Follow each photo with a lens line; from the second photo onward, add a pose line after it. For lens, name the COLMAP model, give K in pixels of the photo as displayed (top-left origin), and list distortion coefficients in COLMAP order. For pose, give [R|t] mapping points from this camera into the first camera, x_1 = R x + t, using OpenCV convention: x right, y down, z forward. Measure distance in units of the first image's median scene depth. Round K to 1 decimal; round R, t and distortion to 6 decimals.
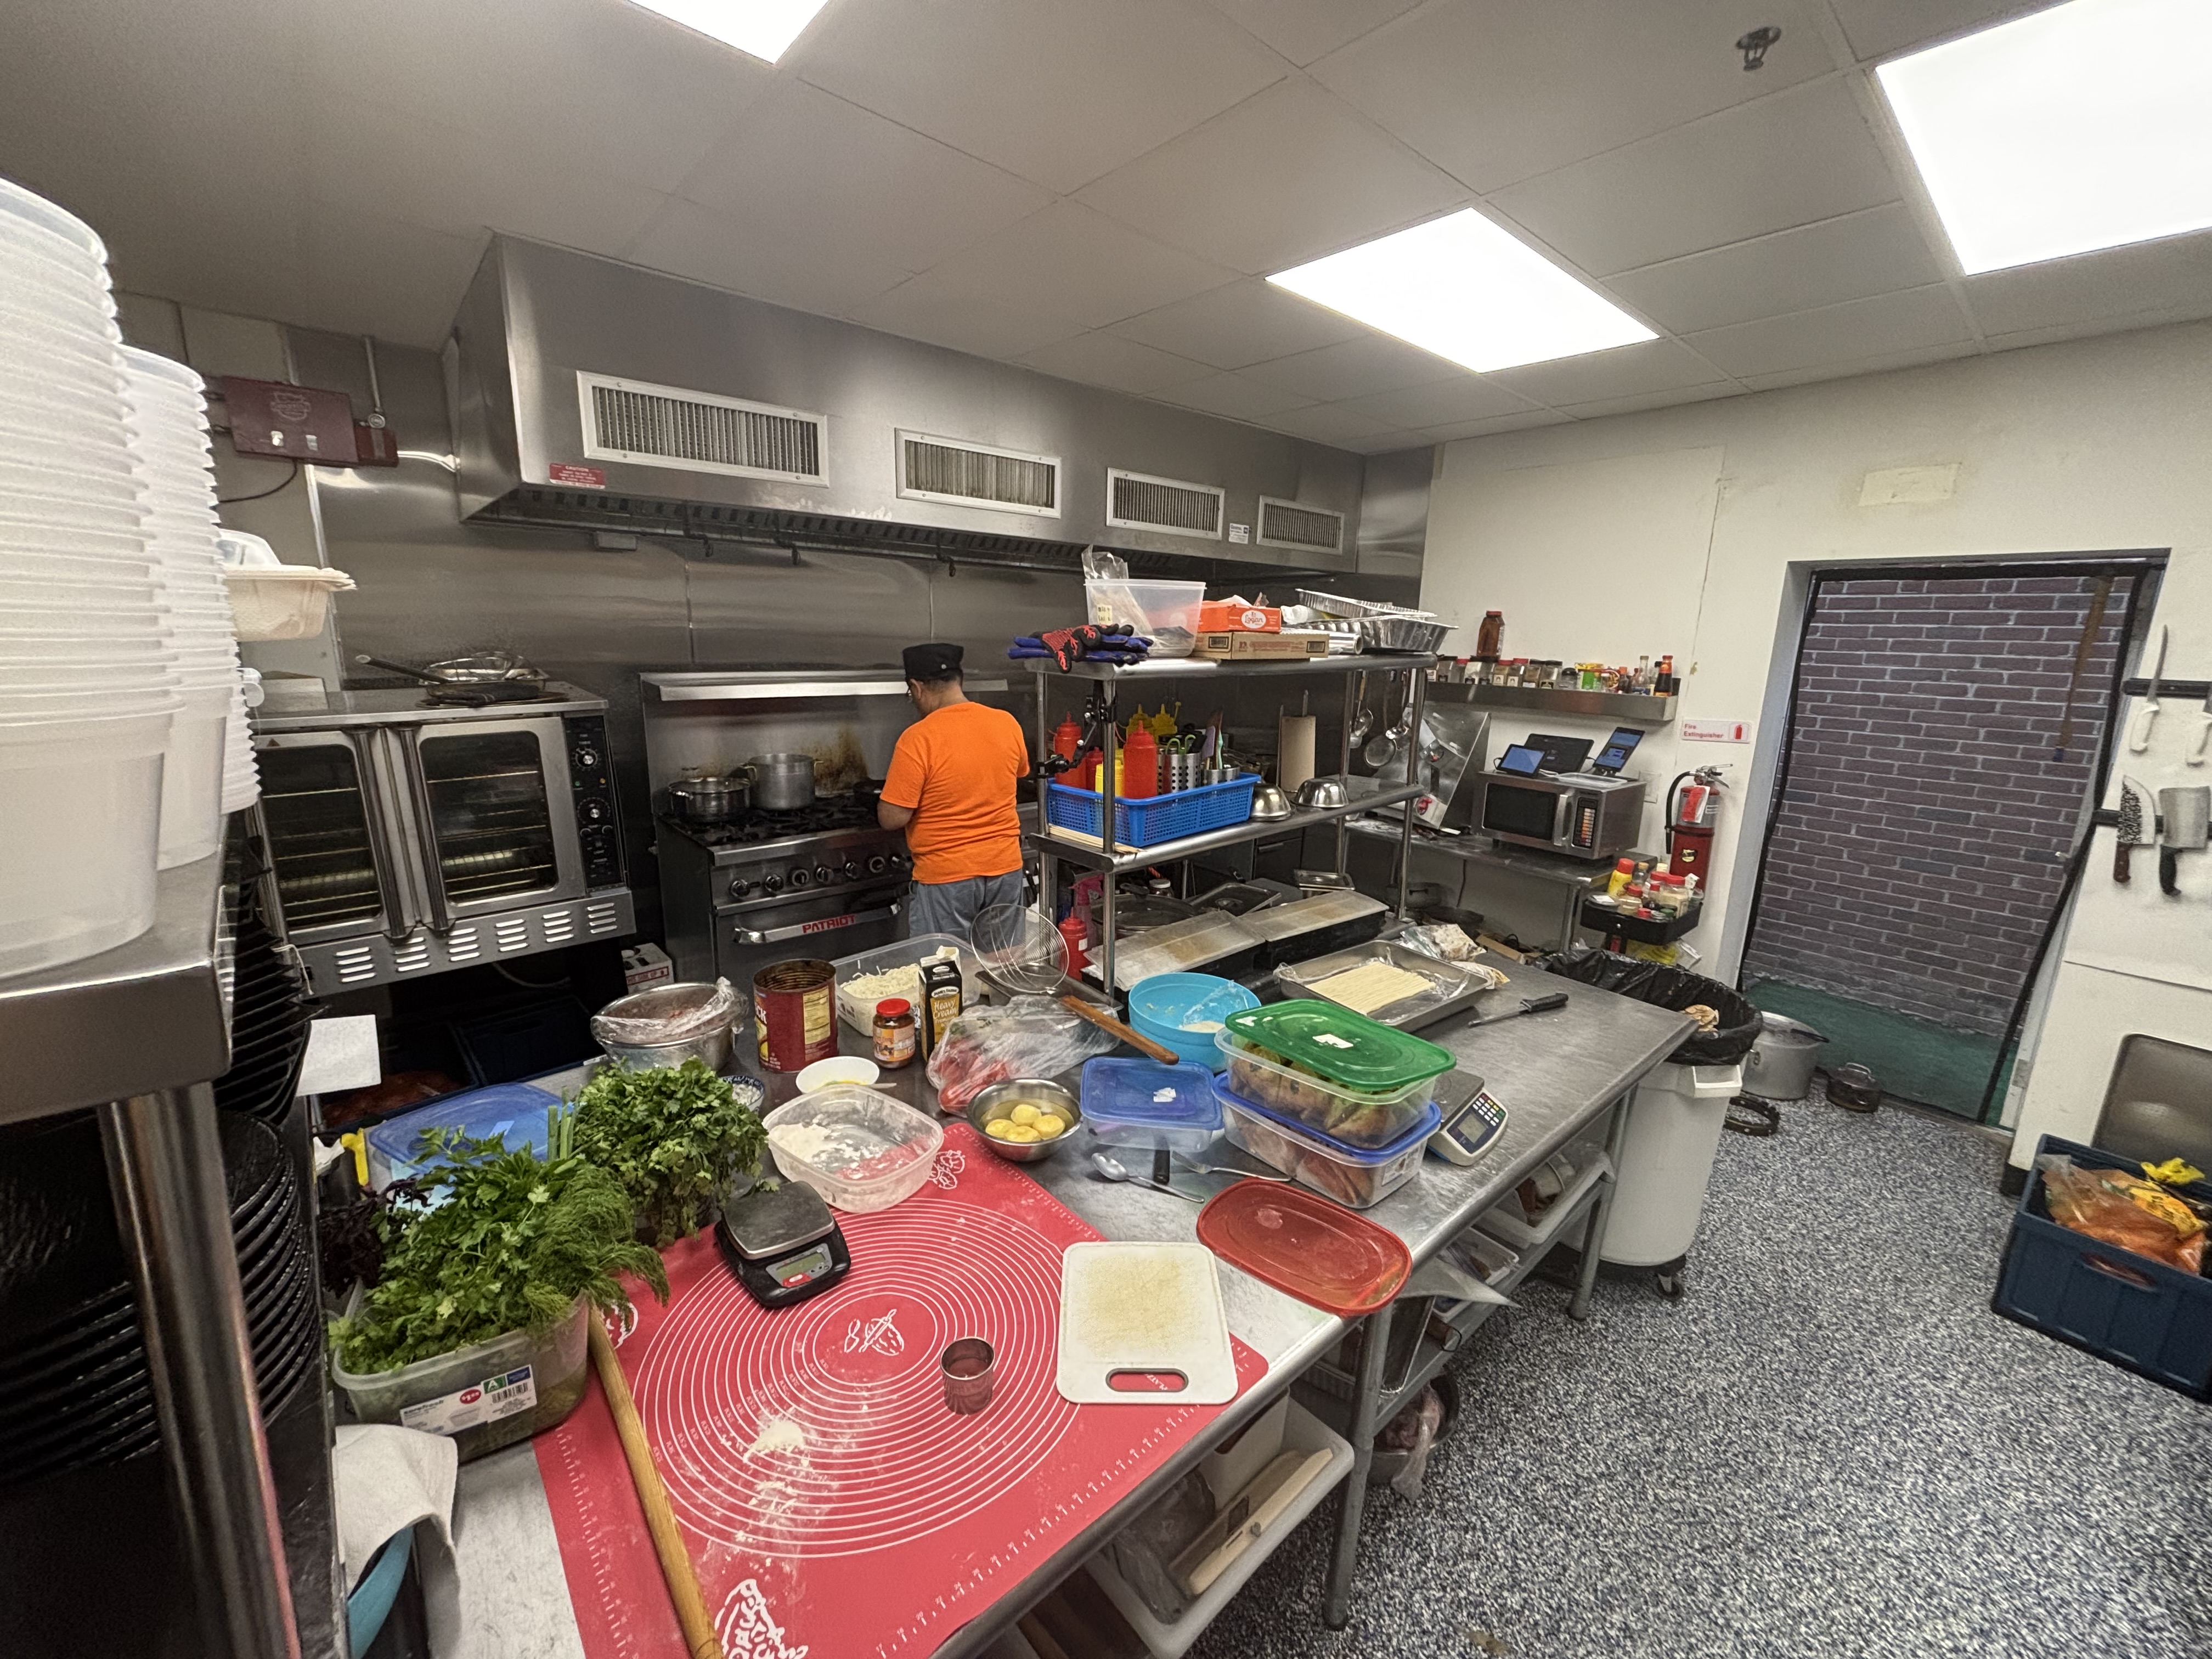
lens RADIAL K [[876.6, 0, 1106.0], [0, 876.6, 829.5], [0, 0, 1]] dist [0.003009, 0.000235]
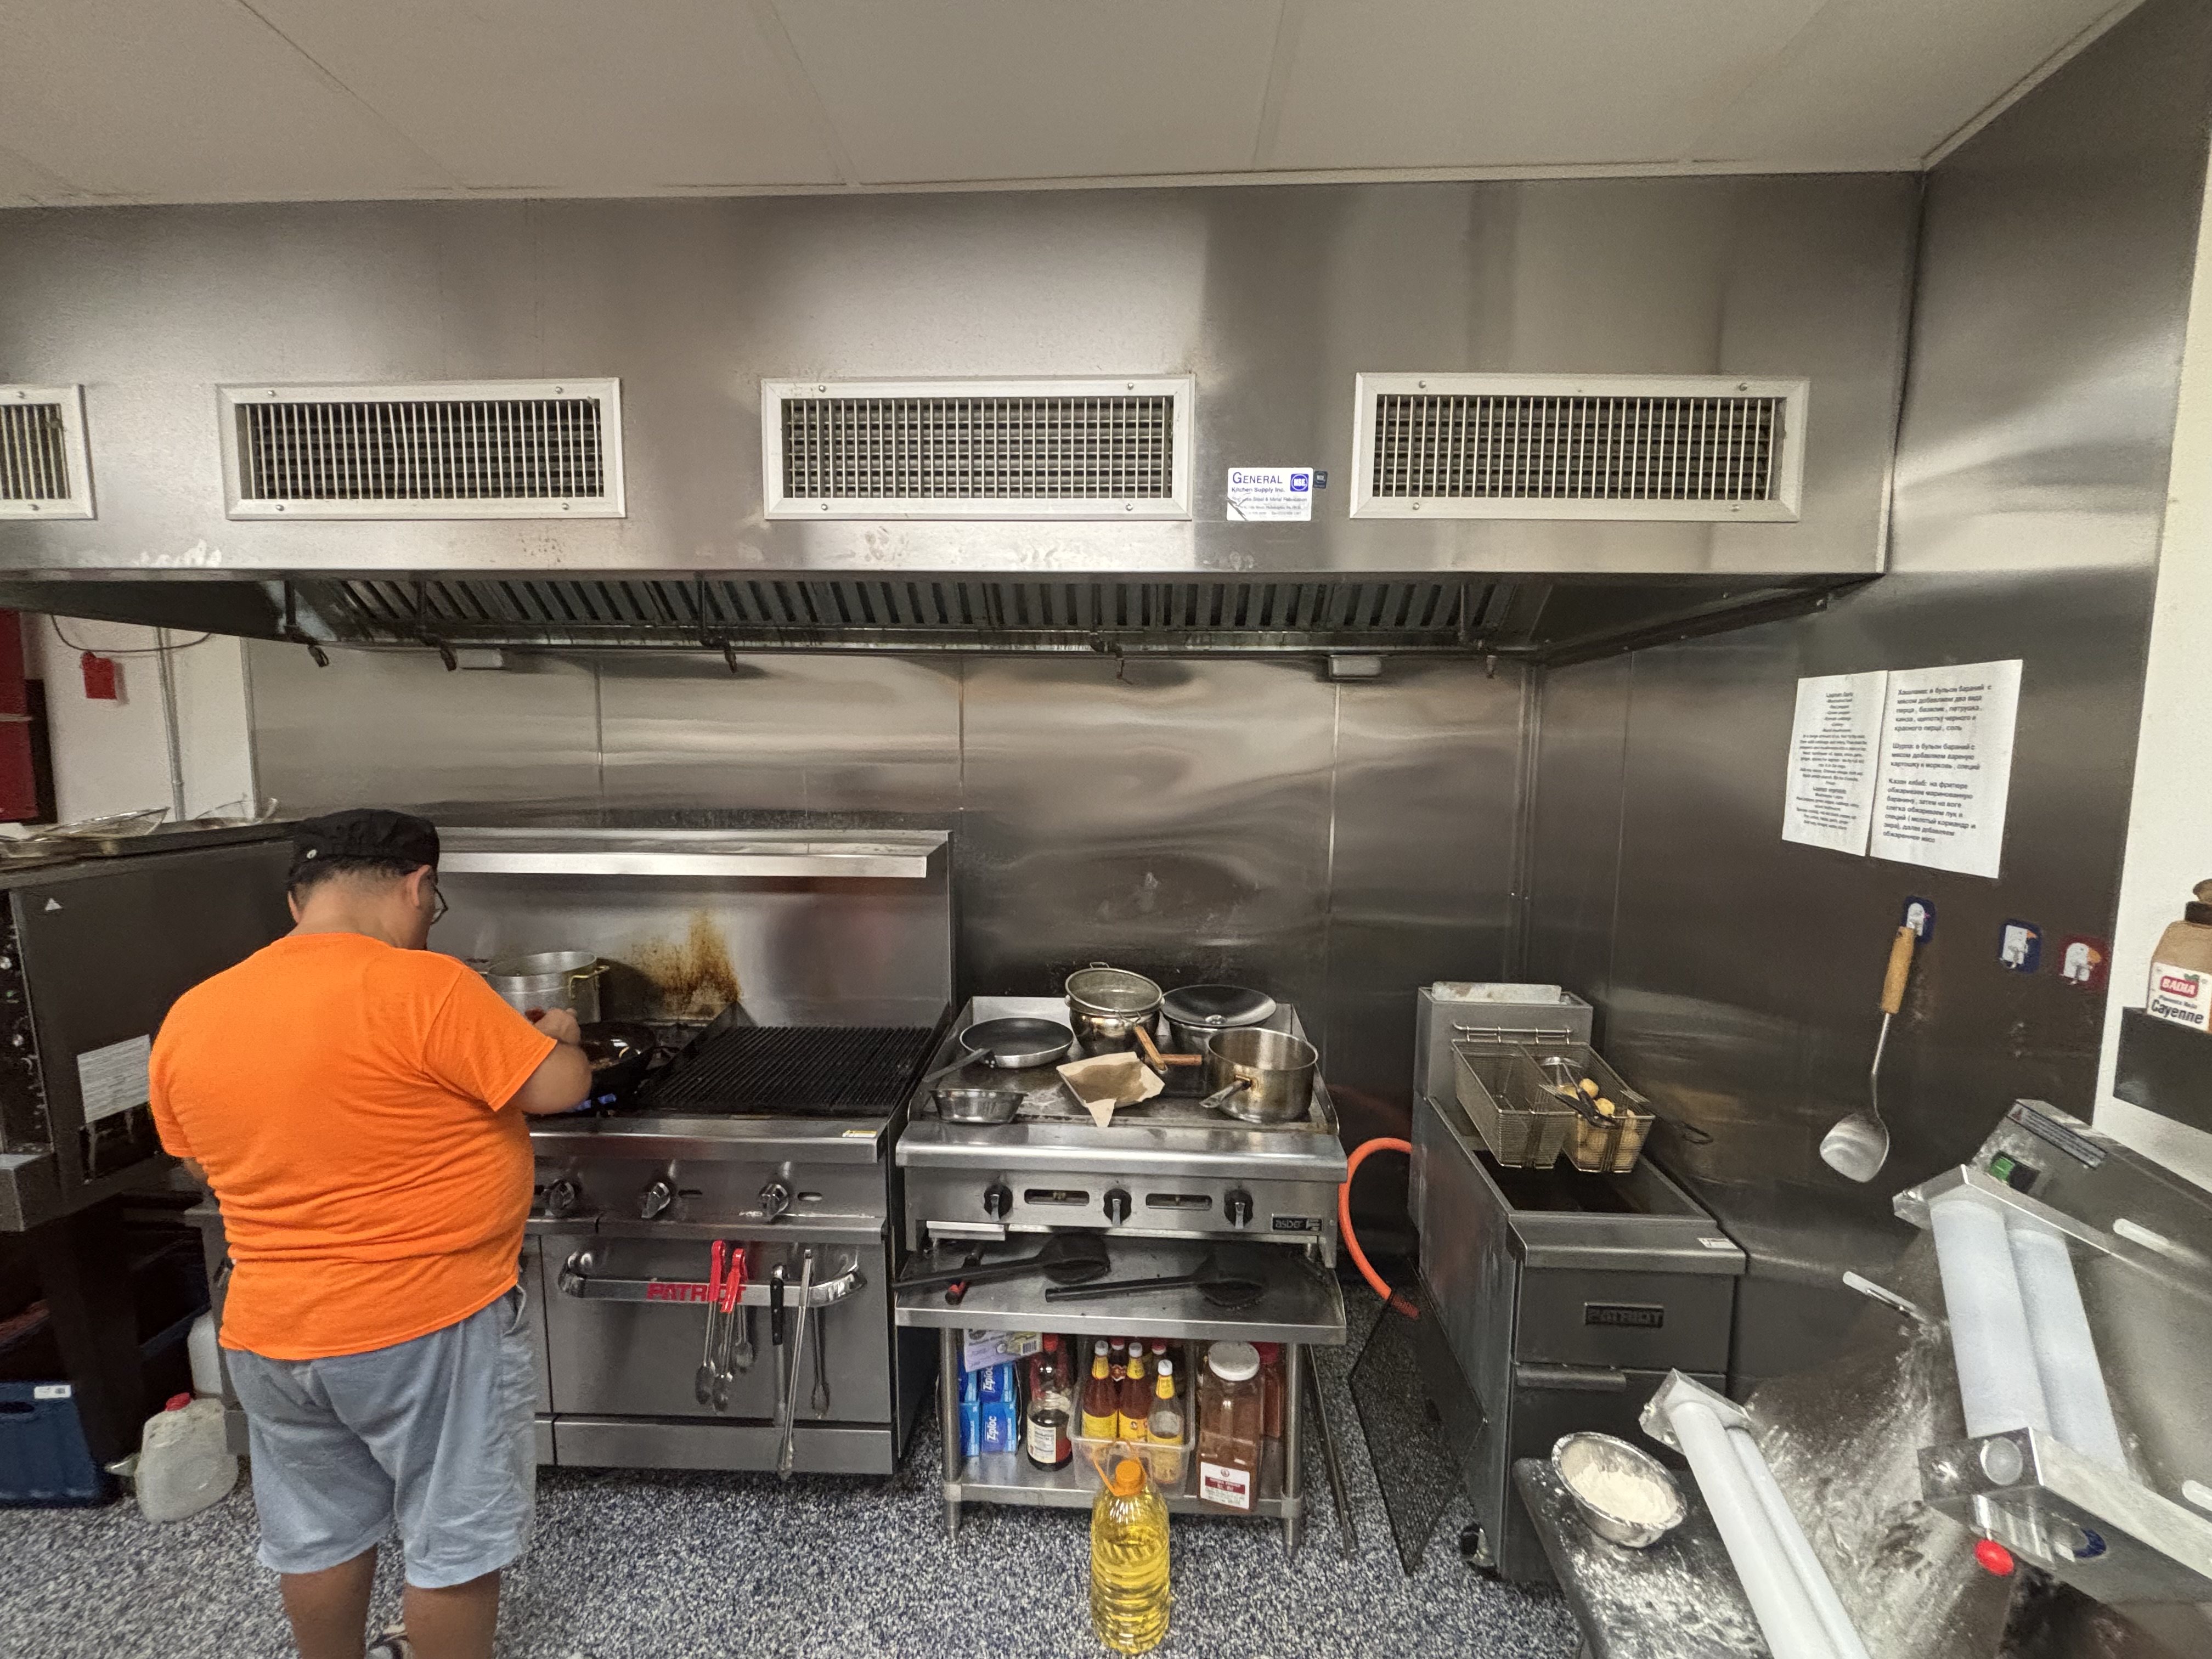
lens RADIAL K [[892.9, 0, 1106.0], [0, 892.9, 829.5], [0, 0, 1]] dist [-0.002036, -0.000288]
pose [[0.725420, 0.052768, -0.686281, 0.400183], [-0.145626, 0.986252, -0.078099, -0.197510], [0.672725, 0.156595, 0.723131, 0.828894]]
